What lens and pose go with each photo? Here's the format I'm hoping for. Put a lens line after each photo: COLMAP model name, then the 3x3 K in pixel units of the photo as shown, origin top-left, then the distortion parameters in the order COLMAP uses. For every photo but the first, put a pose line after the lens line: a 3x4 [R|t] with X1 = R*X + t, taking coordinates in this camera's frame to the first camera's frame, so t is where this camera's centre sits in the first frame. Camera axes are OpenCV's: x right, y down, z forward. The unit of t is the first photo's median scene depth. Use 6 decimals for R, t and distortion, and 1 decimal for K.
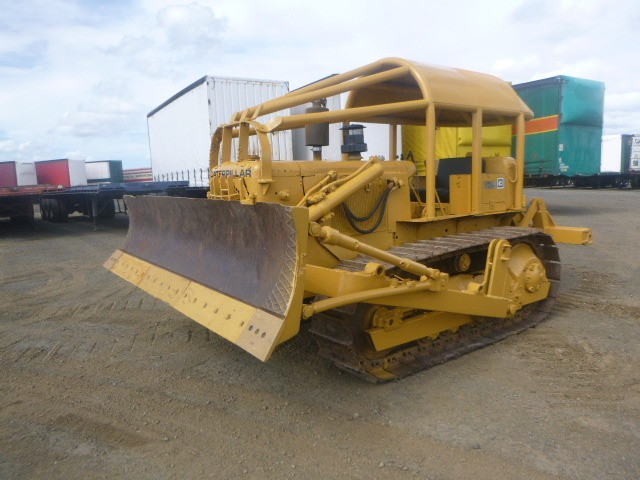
lens RADIAL K [[478.3, 0, 320.0], [0, 478.3, 240.0], [0, 0, 1]] dist [-0.034587, 0.000461]
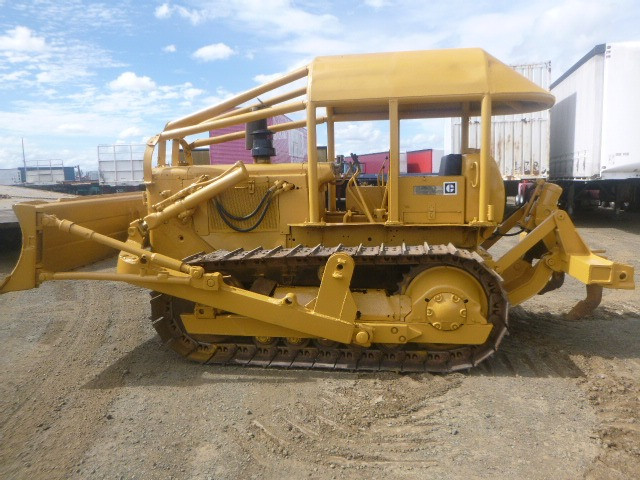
lens RADIAL K [[478.3, 0, 320.0], [0, 478.3, 240.0], [0, 0, 1]] dist [-0.034587, 0.000461]
pose [[0.705655, 0.108629, -0.700179, 0.928699], [-0.092113, 0.993856, 0.061359, -0.073432], [0.702543, 0.021197, 0.711326, 0.331999]]
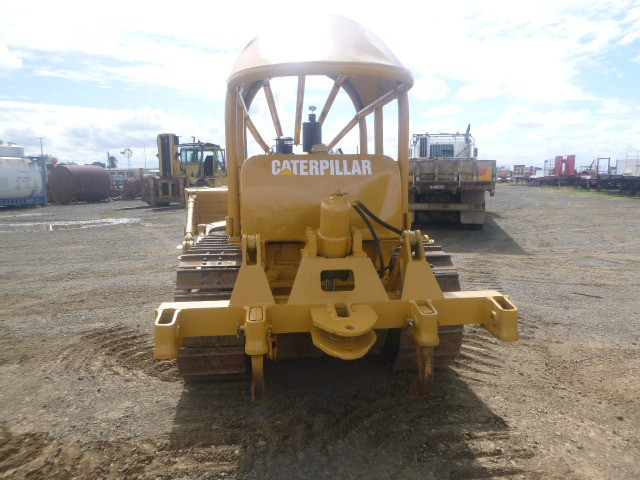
lens RADIAL K [[478.3, 0, 320.0], [0, 478.3, 240.0], [0, 0, 1]] dist [-0.034587, 0.000461]
pose [[-0.502261, 0.149937, -0.851618, 1.107145], [-0.093814, 0.969591, 0.226036, -0.266353], [0.859612, 0.193422, -0.472921, 1.704442]]
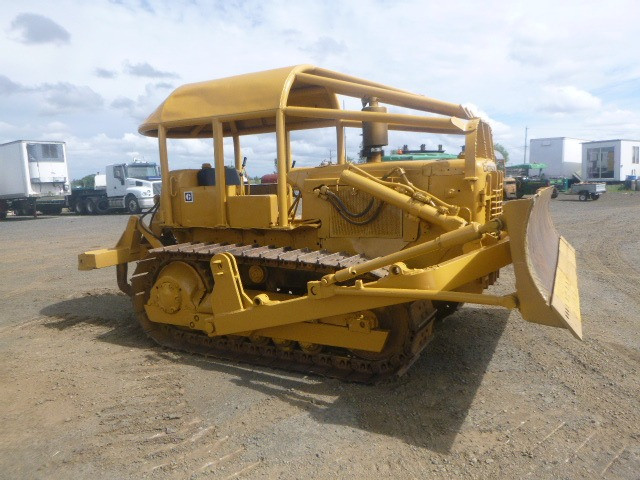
lens RADIAL K [[478.3, 0, 320.0], [0, 478.3, 240.0], [0, 0, 1]] dist [-0.034587, 0.000461]
pose [[-0.428529, -0.069486, 0.900852, -0.867809], [0.168796, 0.973328, 0.155372, -0.187221], [-0.887621, 0.218642, -0.405370, 1.583756]]
